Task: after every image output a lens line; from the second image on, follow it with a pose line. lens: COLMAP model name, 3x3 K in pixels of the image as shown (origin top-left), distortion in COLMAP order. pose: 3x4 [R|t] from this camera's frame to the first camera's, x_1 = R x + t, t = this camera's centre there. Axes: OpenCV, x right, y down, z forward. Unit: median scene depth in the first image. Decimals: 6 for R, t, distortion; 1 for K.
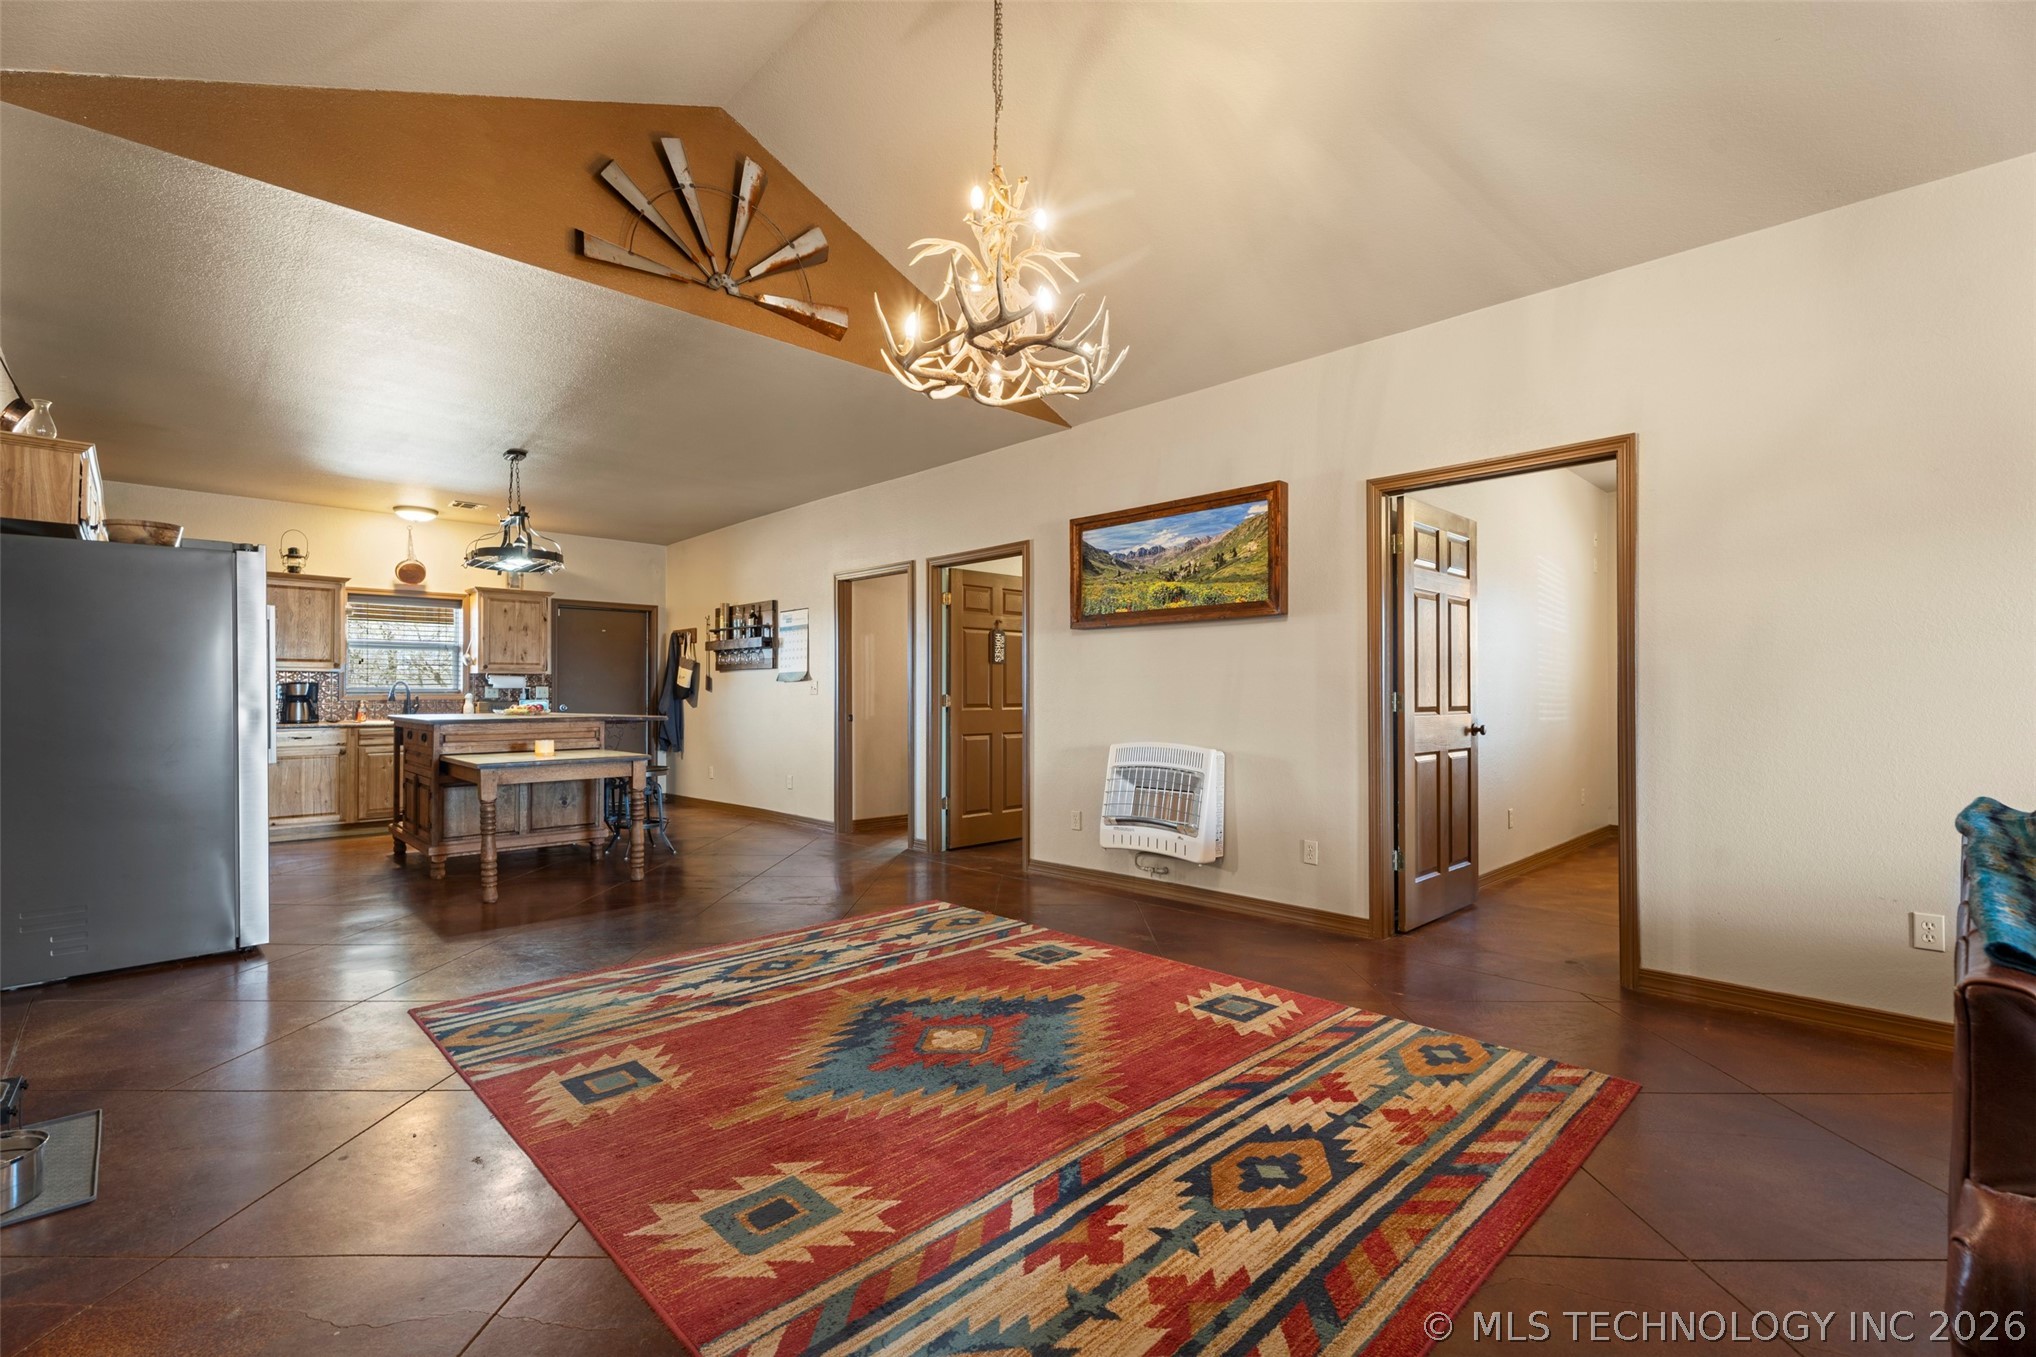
lens RADIAL K [[906.4, 0, 1026.1], [0, 906.4, 686.4], [0, 0, 1]] dist [-0.001905, -0.000520]
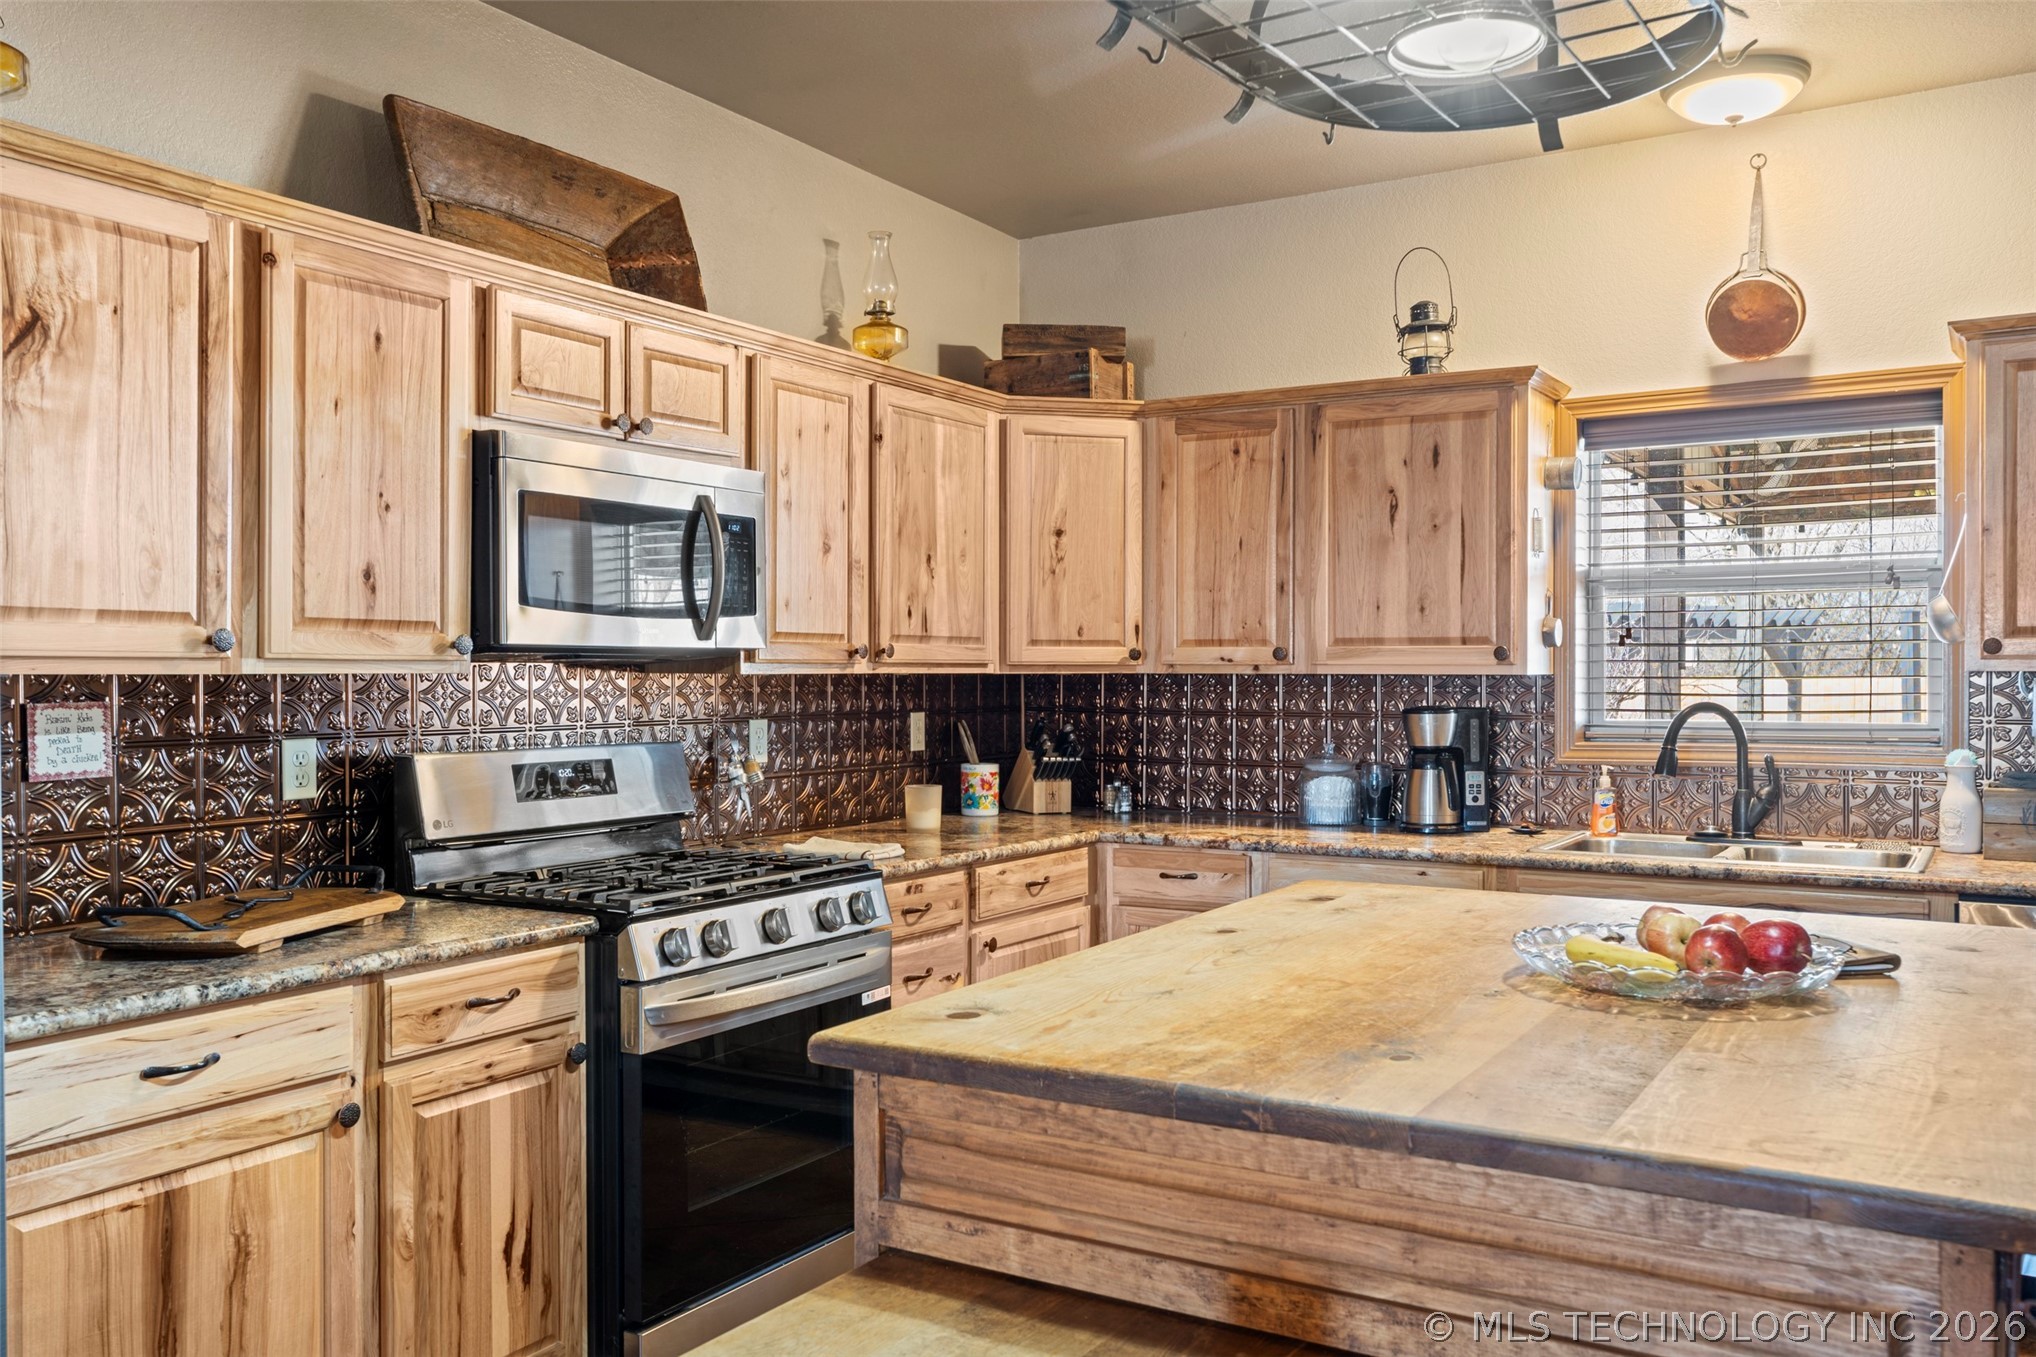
lens RADIAL K [[1636.7, 0, 1019.0], [0, 1636.7, 673.3], [0, 0, 1]] dist [-0.017088, 0.038535]
pose [[0.245202, 0.005534, -0.969456, -0.476455], [0.012612, 0.999881, 0.008898, -0.043784], [0.969390, -0.014409, 0.245103, 1.287051]]
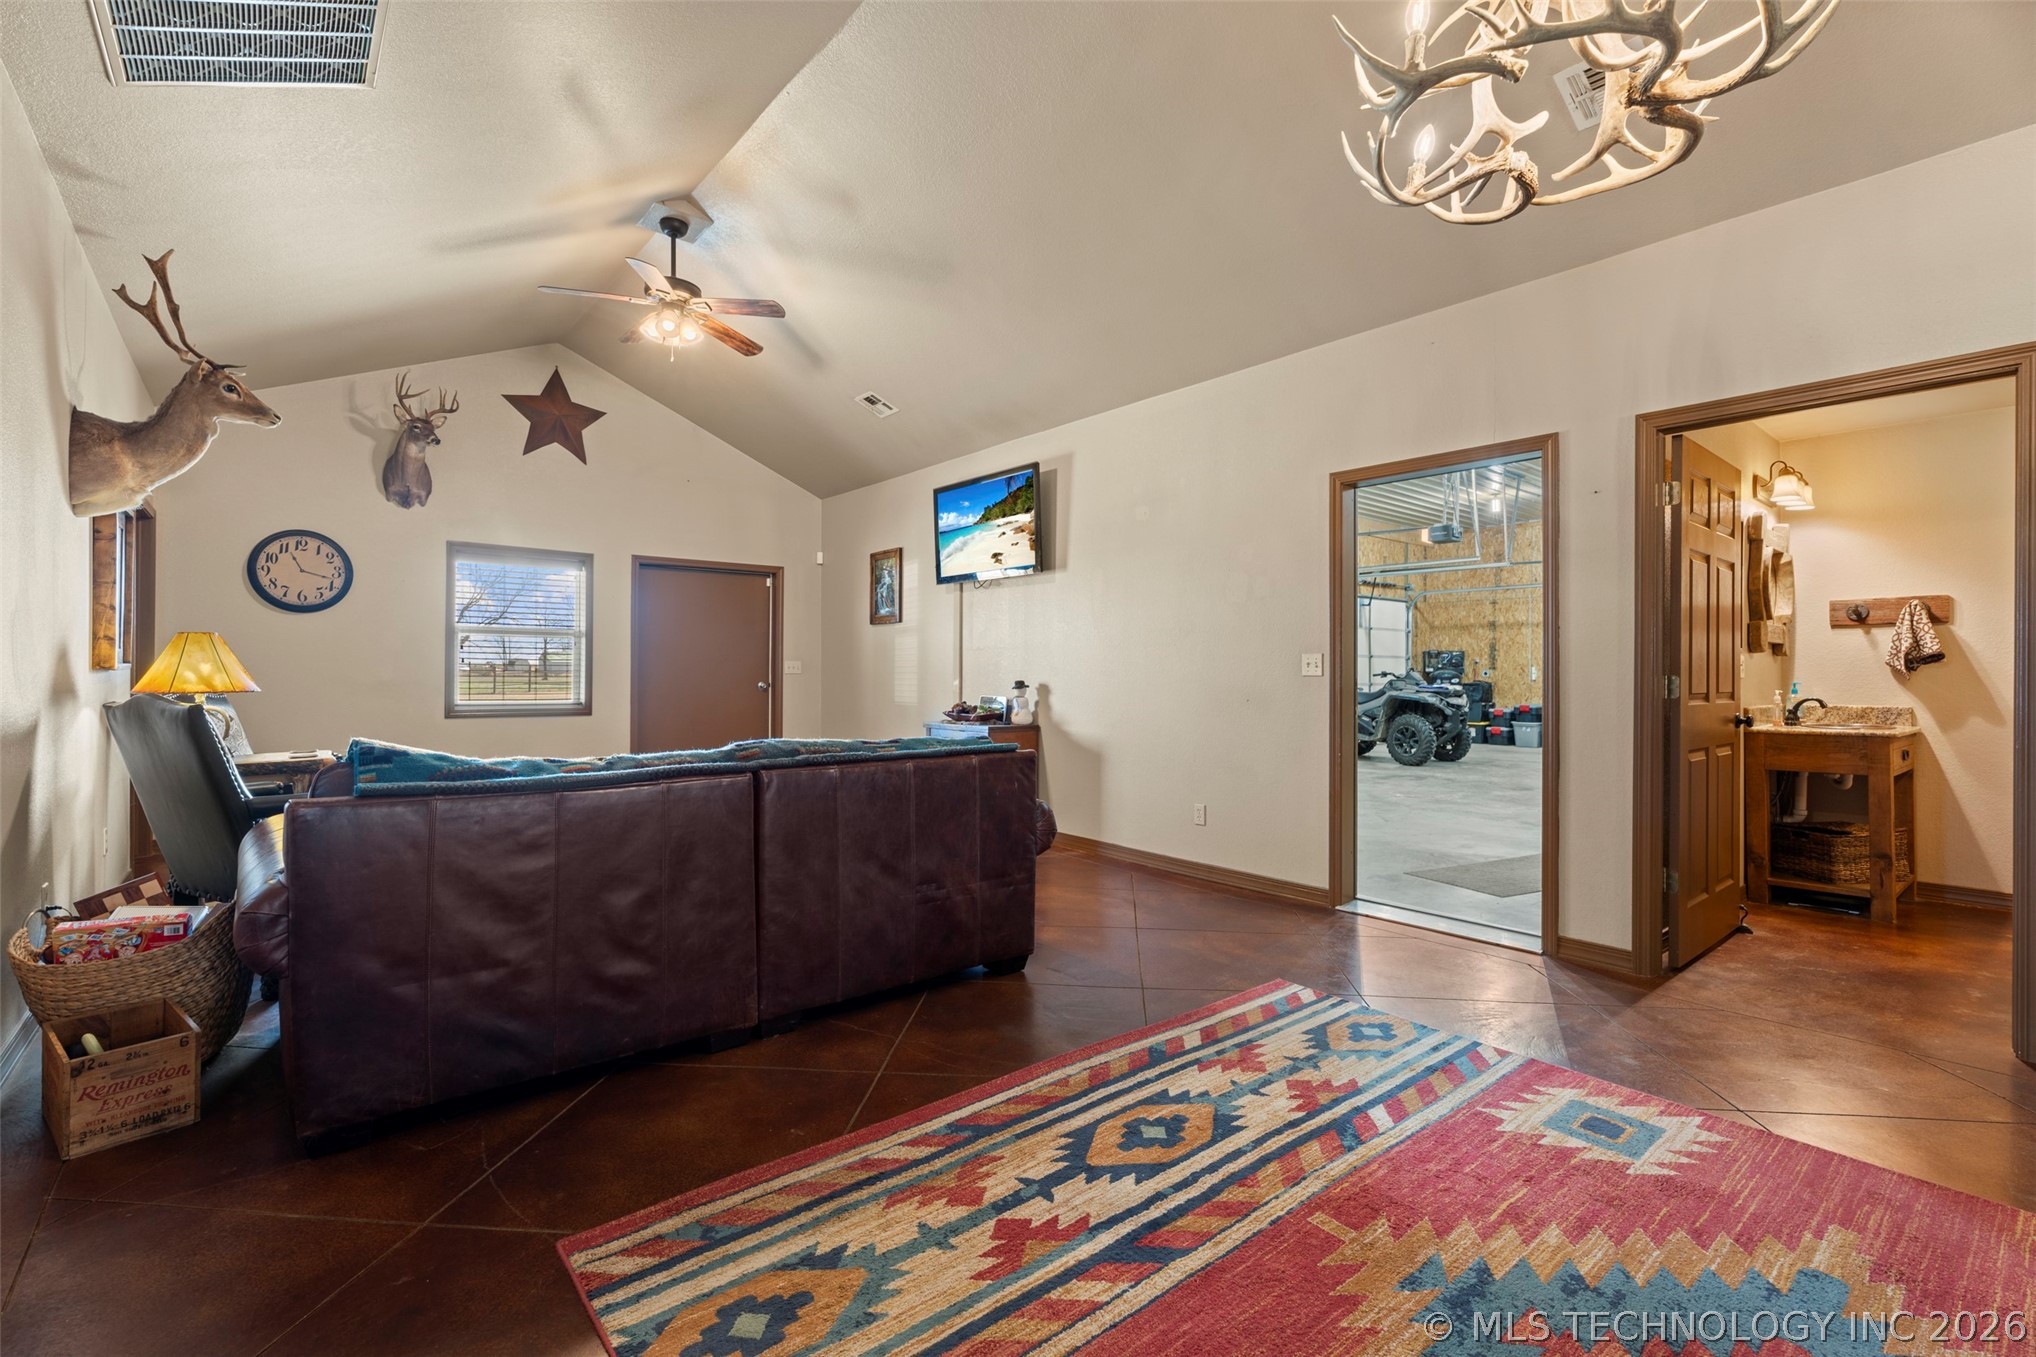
lens RADIAL K [[906.4, 0, 1017.0], [0, 906.4, 671.8], [0, 0, 1]] dist [-0.001905, -0.000520]
pose [[-0.995726, -0.002871, 0.092312, 0.171526], [-0.004046, 0.999913, -0.012539, 0.008829], [-0.092268, -0.012859, -0.995651, 1.064050]]
